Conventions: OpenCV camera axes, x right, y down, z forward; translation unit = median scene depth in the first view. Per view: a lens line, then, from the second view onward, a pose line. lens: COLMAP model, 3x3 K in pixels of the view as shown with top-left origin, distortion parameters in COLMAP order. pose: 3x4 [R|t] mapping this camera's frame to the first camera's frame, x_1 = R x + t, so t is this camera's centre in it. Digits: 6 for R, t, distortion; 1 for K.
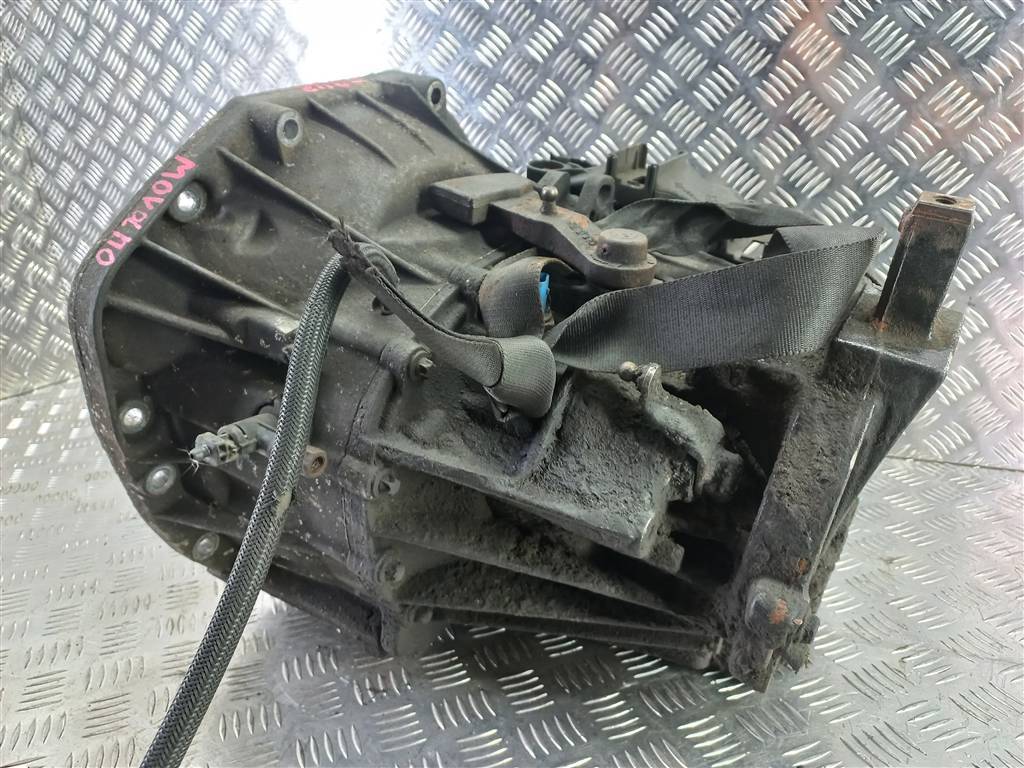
lens RADIAL K [[783.1, 0, 512.0], [0, 783.1, 384.0], [0, 0, 1]] dist [0.032751, -0.005968]
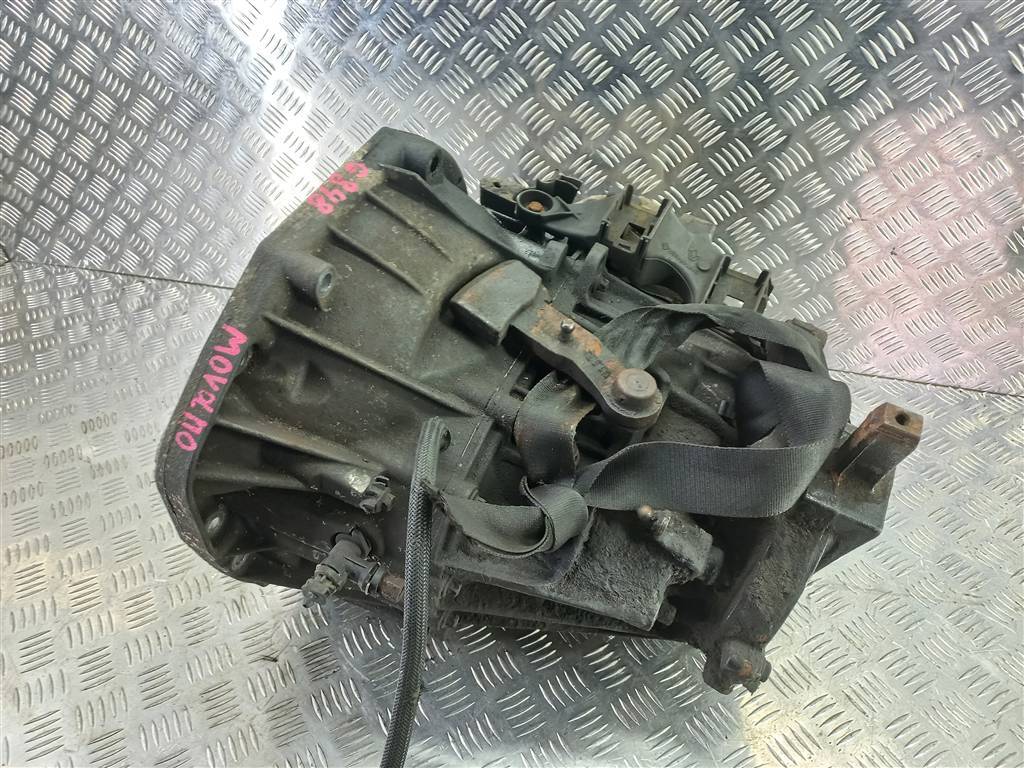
lens RADIAL K [[788.3, 0, 512.0], [0, 788.3, 384.0], [0, 0, 1]] dist [0.053878, -0.006791]
pose [[0.989250, -0.077616, 0.123936, -0.187099], [0.023065, 0.919725, 0.391885, -0.642701], [-0.144403, -0.384813, 0.911628, -0.054587]]
